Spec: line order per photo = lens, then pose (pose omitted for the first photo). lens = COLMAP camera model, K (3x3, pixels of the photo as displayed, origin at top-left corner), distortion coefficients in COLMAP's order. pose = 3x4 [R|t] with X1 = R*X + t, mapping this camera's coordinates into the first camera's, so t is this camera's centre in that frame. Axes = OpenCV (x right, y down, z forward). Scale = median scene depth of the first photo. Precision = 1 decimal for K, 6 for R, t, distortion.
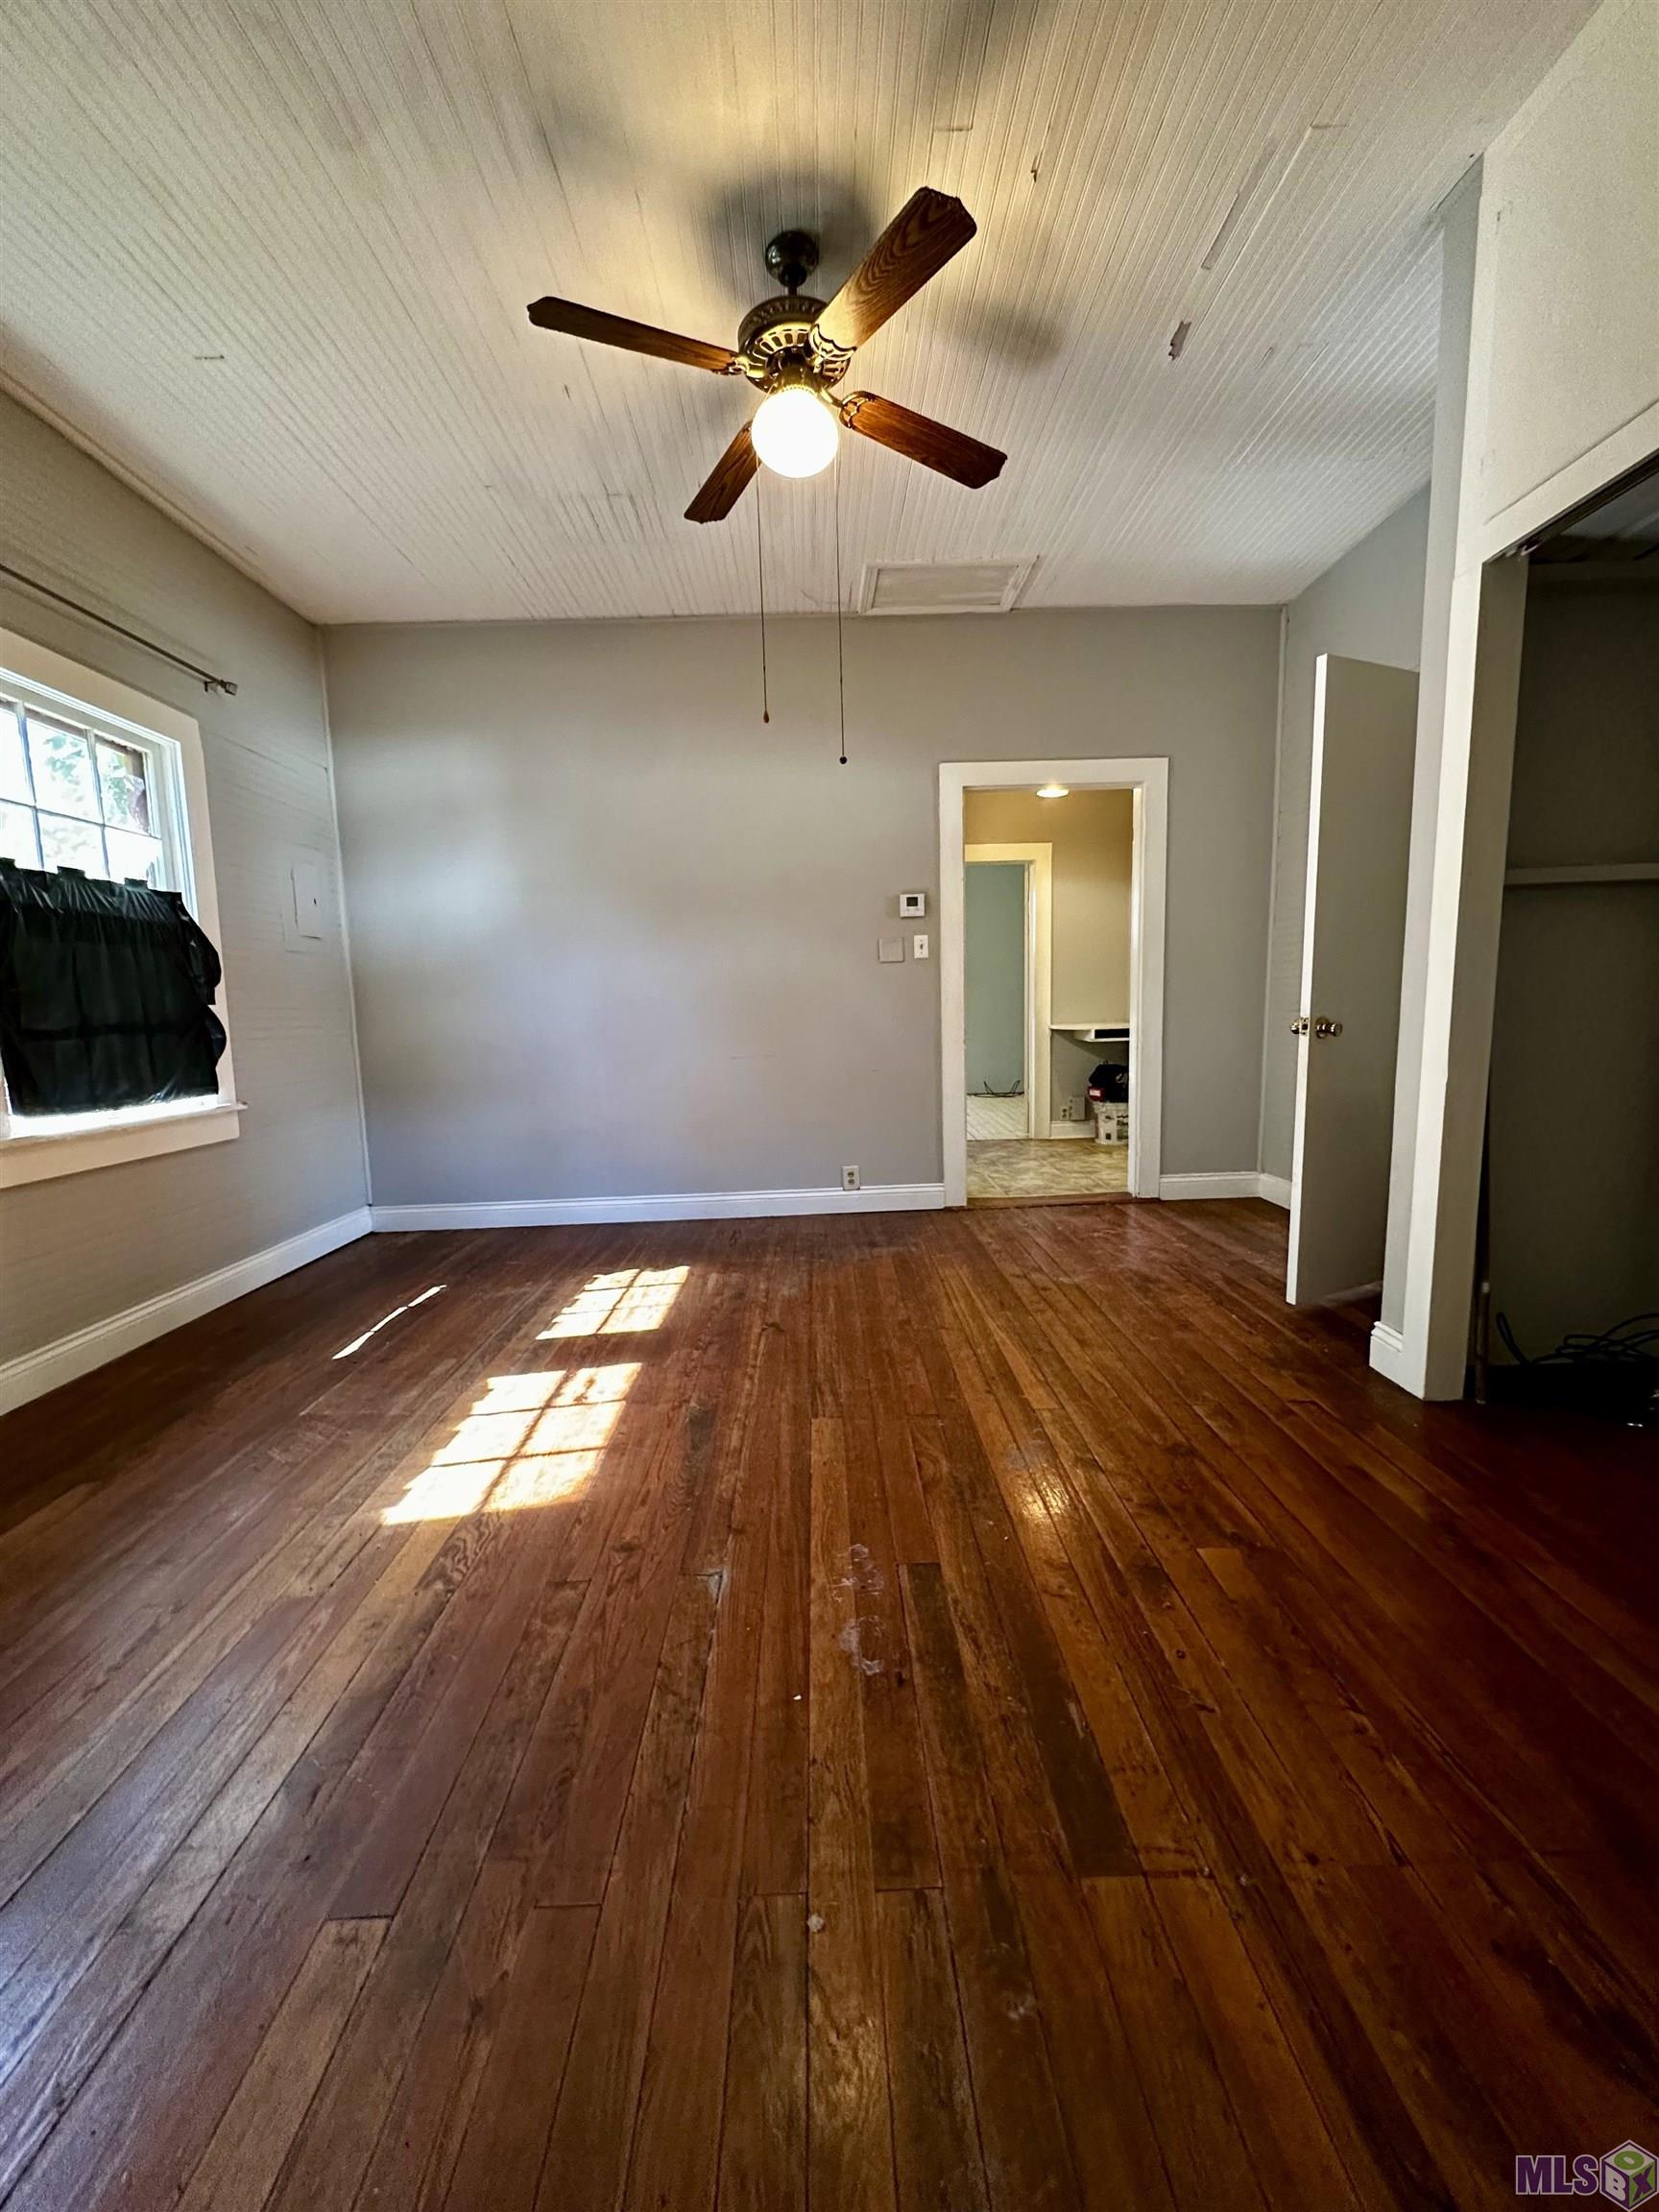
lens RADIAL K [[880.0, 0, 830.3], [0, 880.0, 1107.3], [0, 0, 1]] dist [-0.006630, 0.001170]
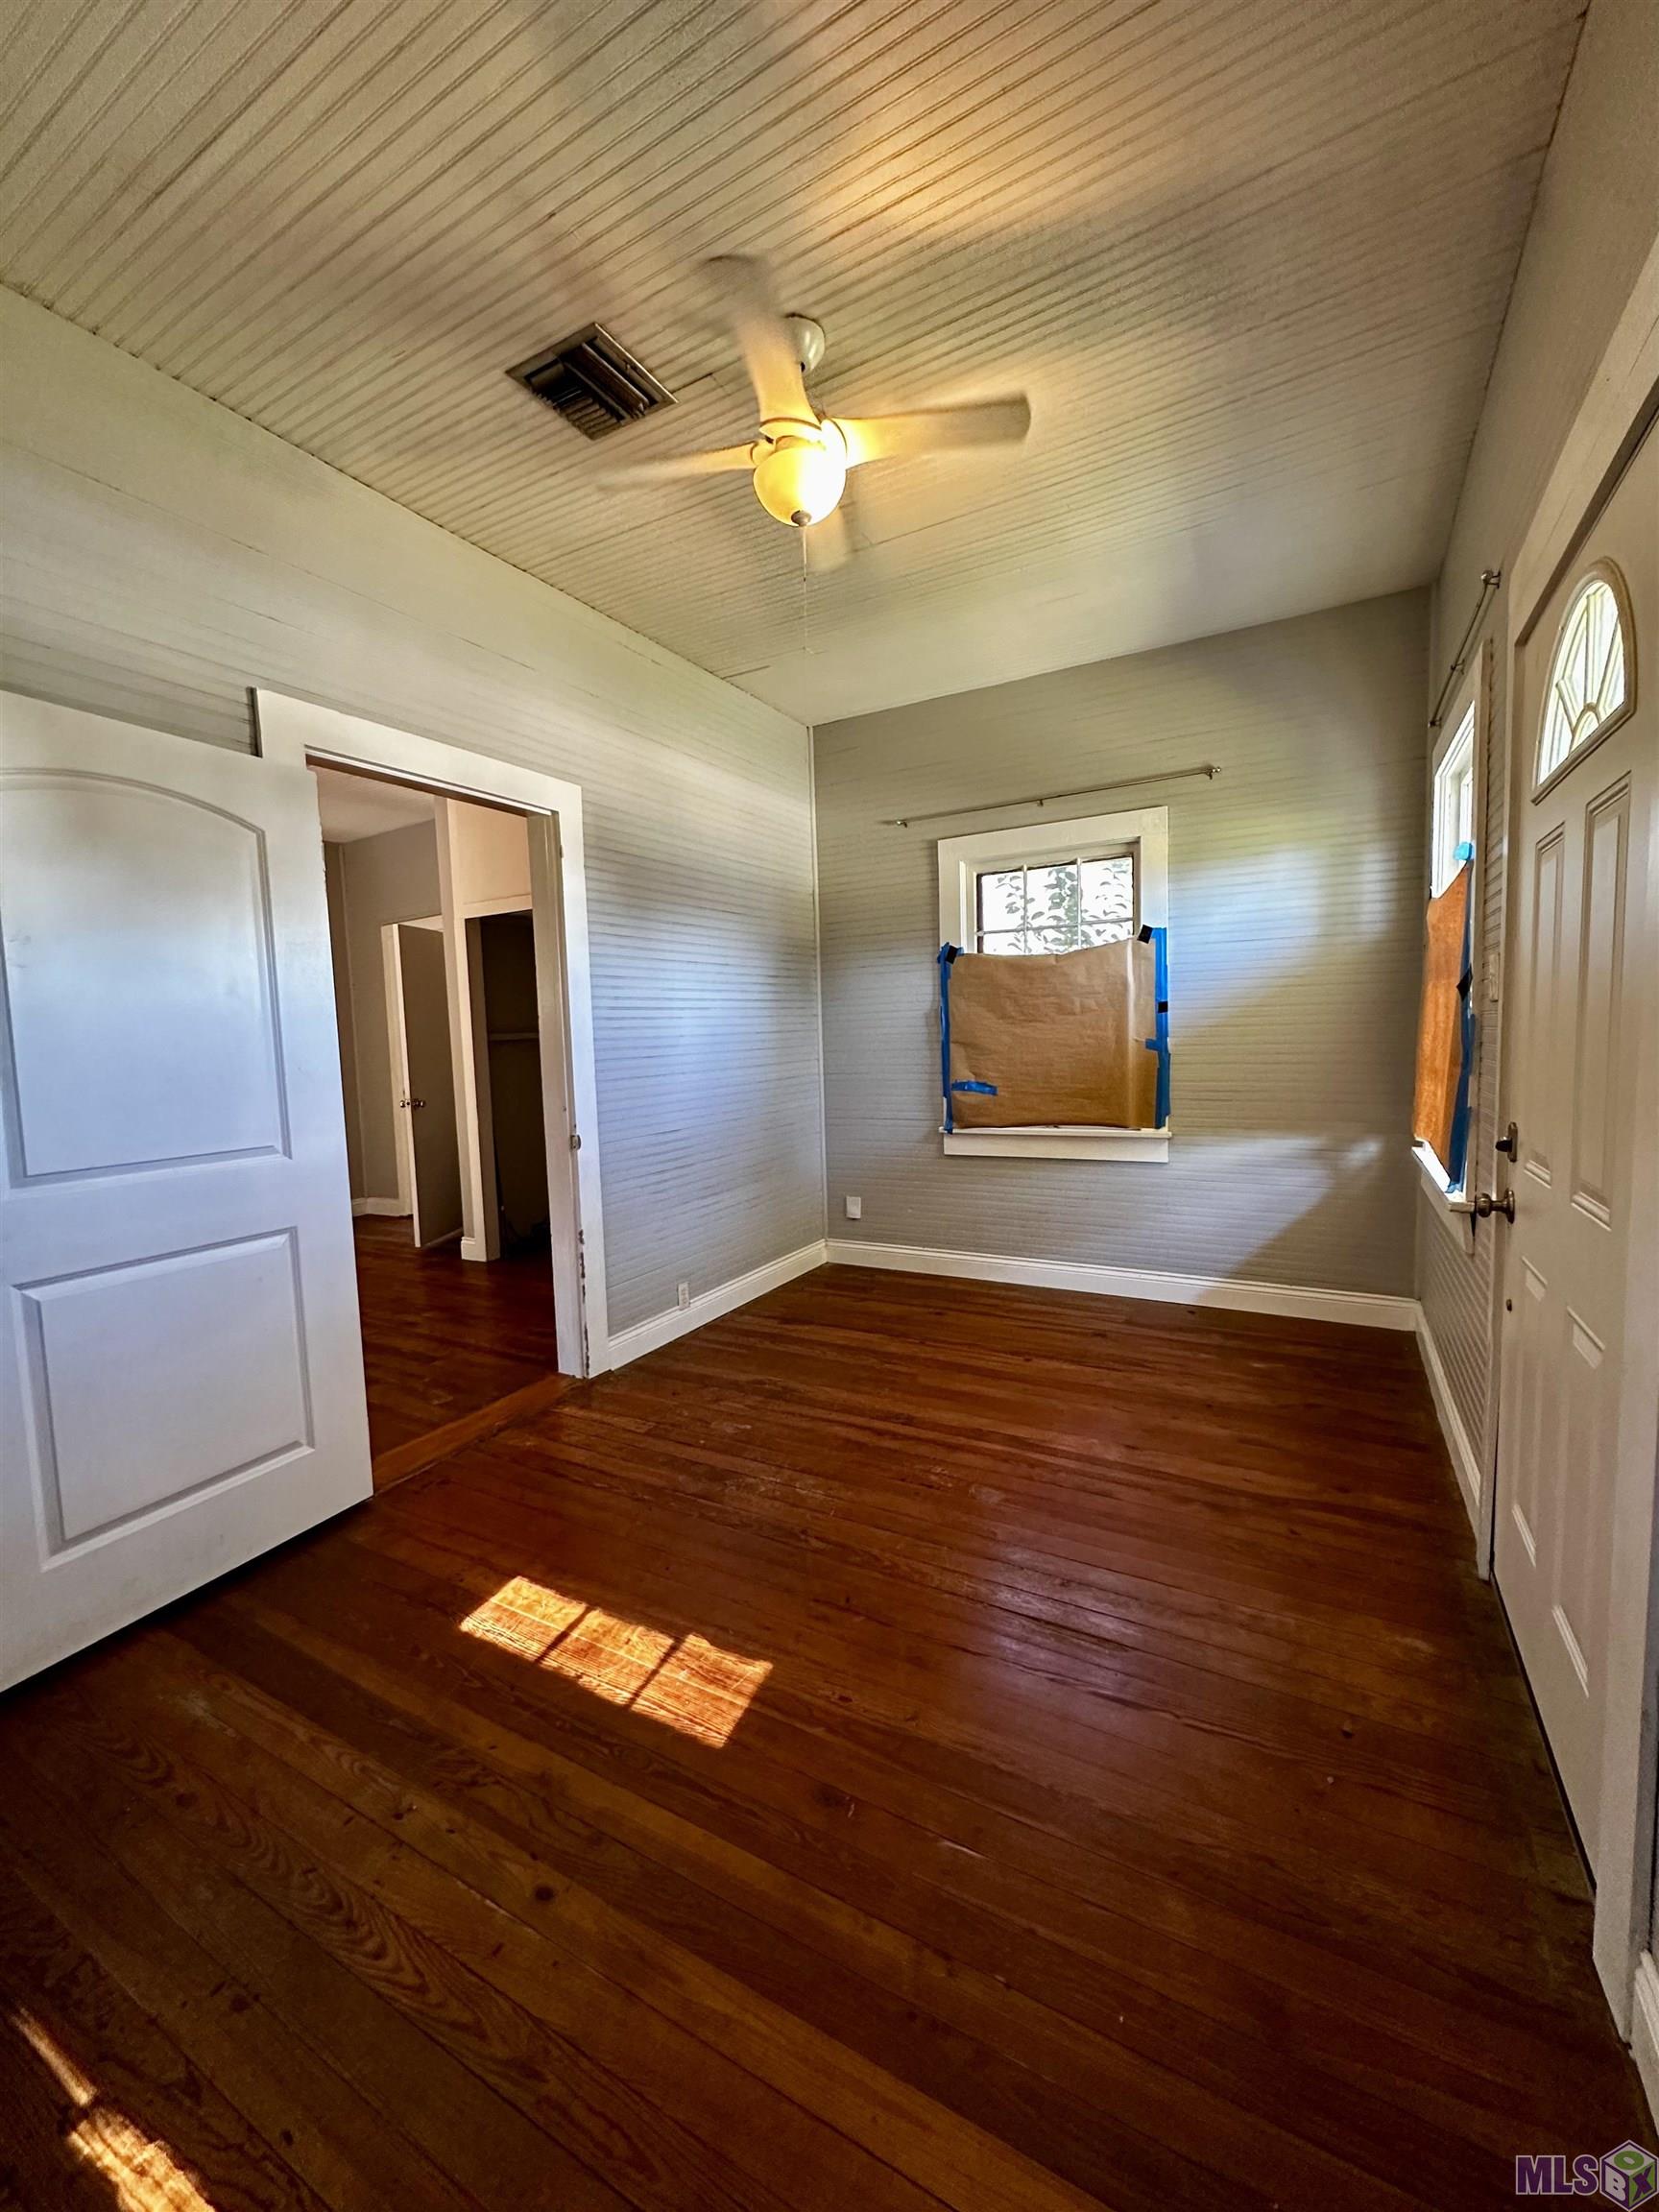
lens RADIAL K [[880.0, 0, 831.7], [0, 880.0, 1103.6], [0, 0, 1]] dist [-0.006630, 0.001170]
pose [[0.508755, -0.062494, 0.858640, -0.757814], [0.132099, 0.991218, -0.006127, 0.051292], [-0.850717, 0.116543, 0.512542, -0.930691]]
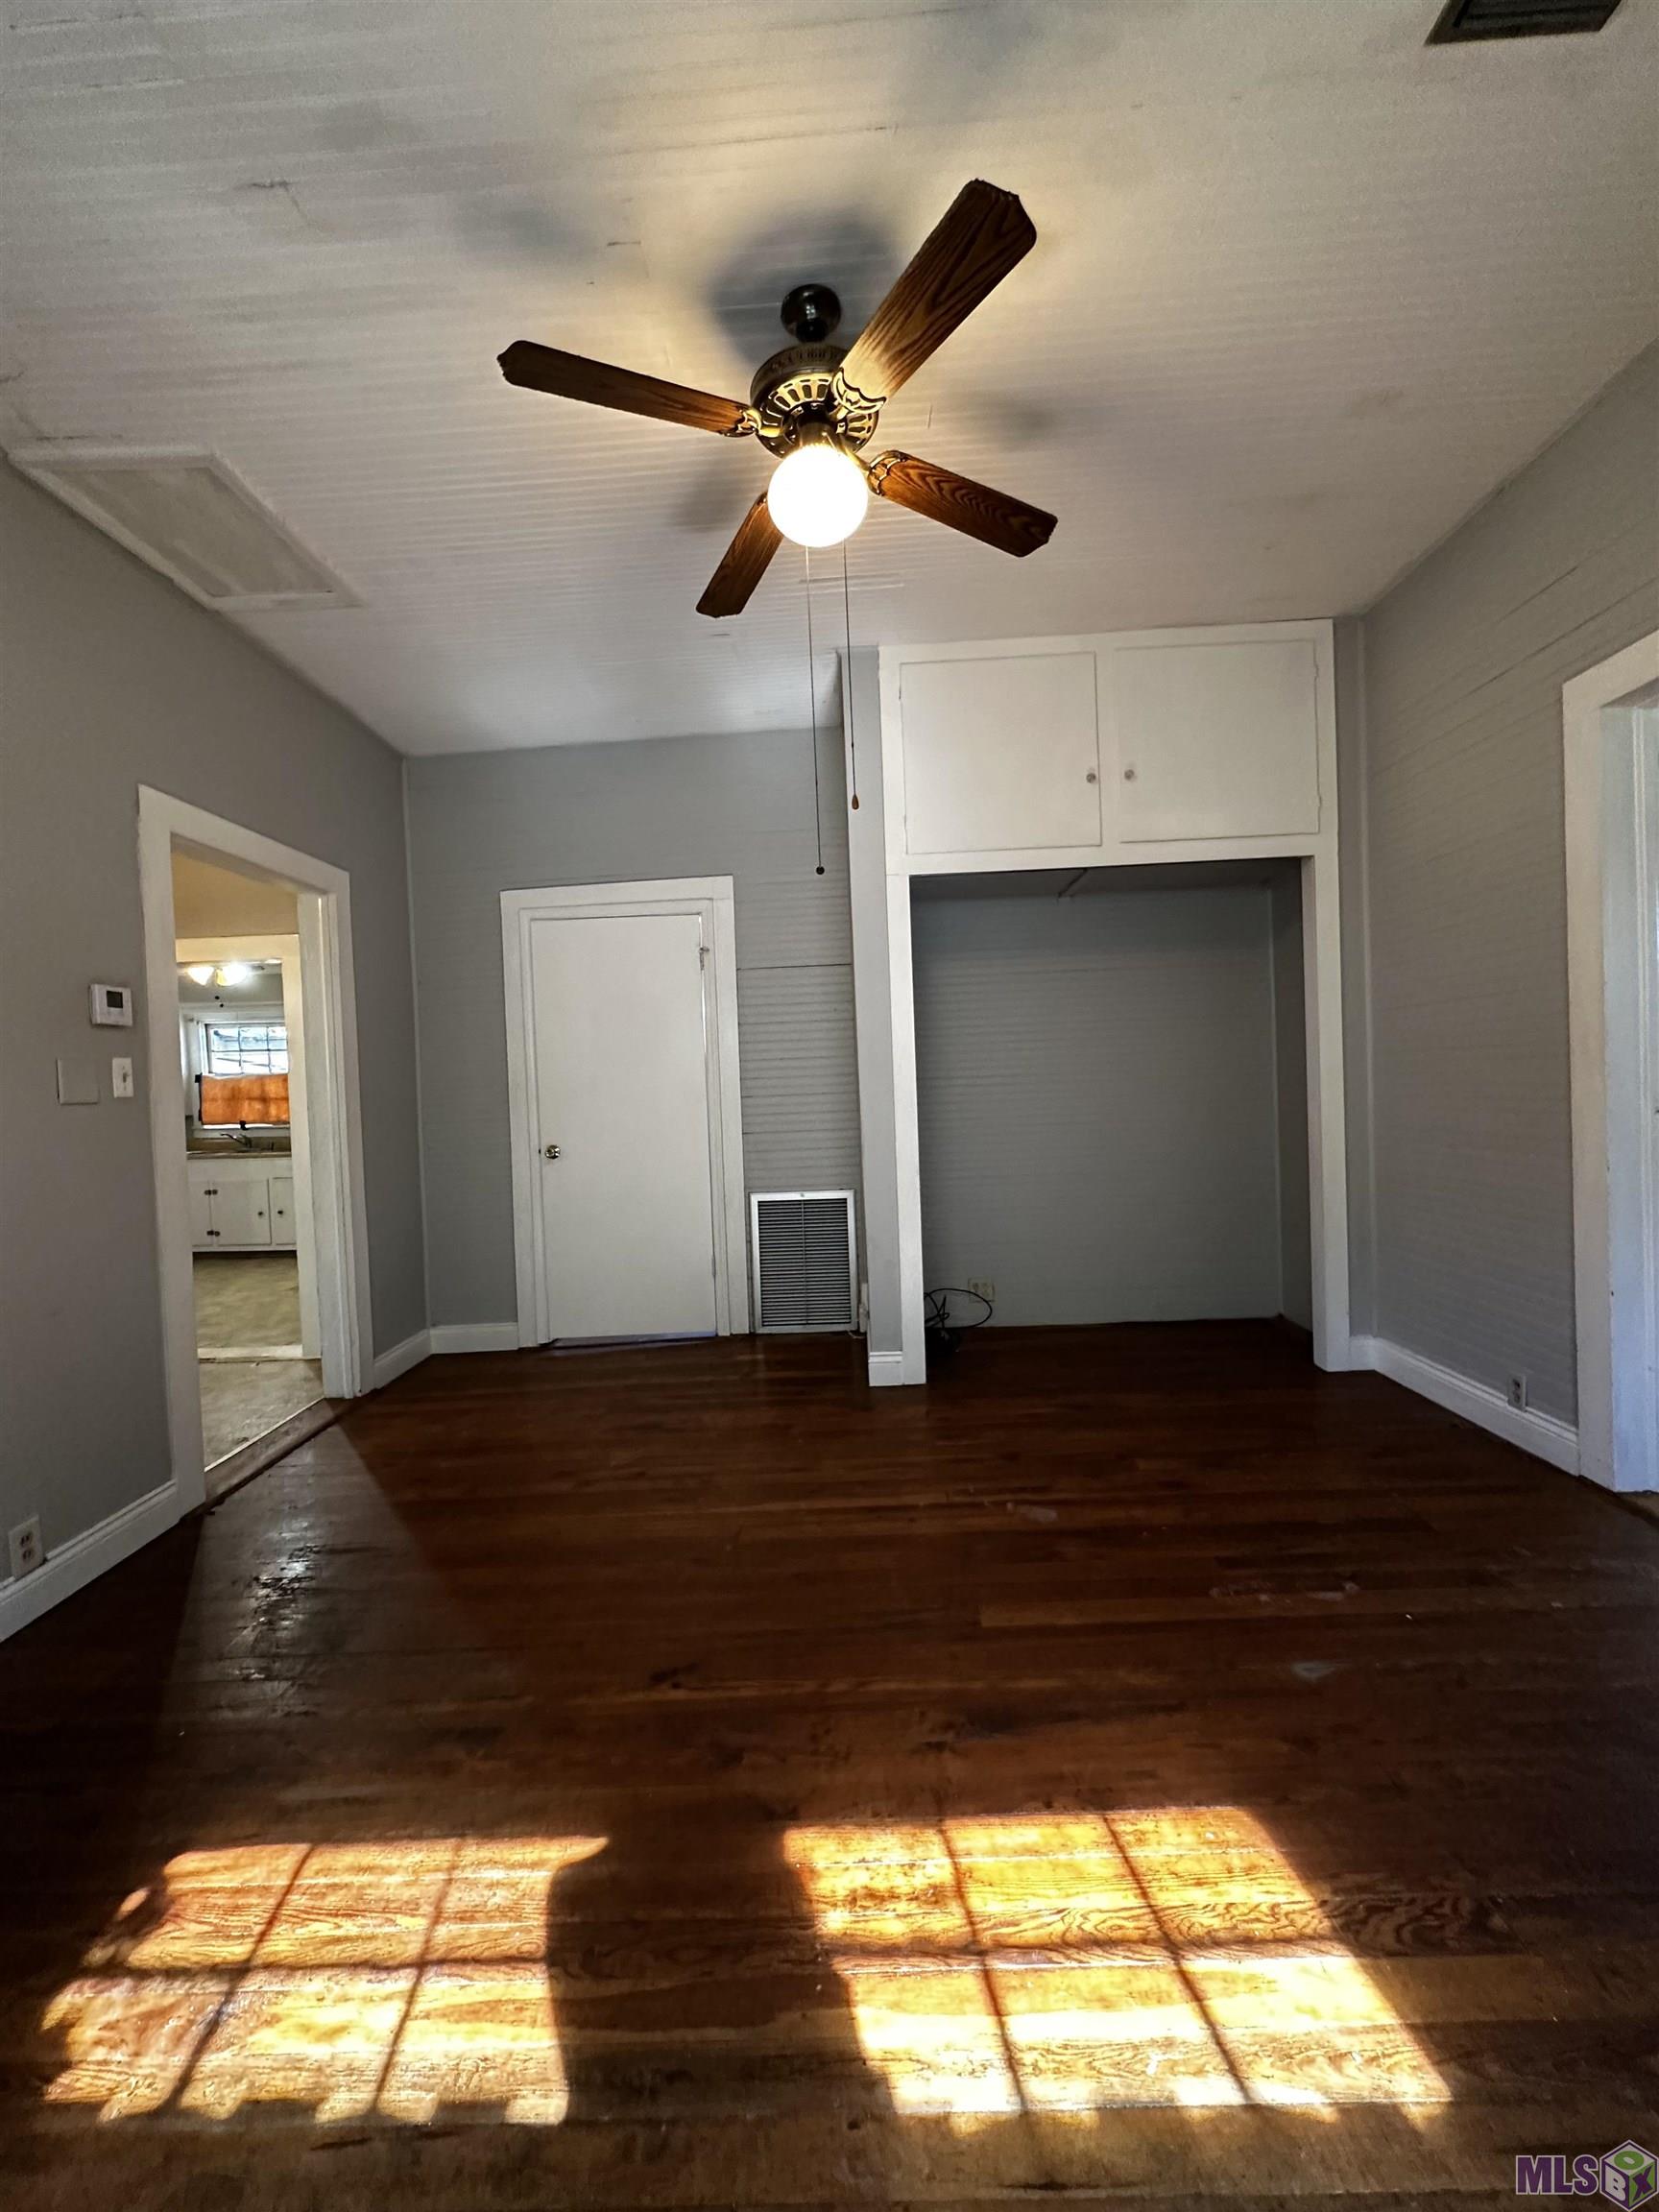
lens RADIAL K [[880.0, 0, 827.6], [0, 880.0, 1107.2], [0, 0, 1]] dist [-0.006630, 0.001170]
pose [[0.041127, 0.001842, 0.999152, -0.811599], [0.166104, 0.986070, -0.008655, -0.148376], [-0.985250, 0.166319, 0.040248, 0.949486]]
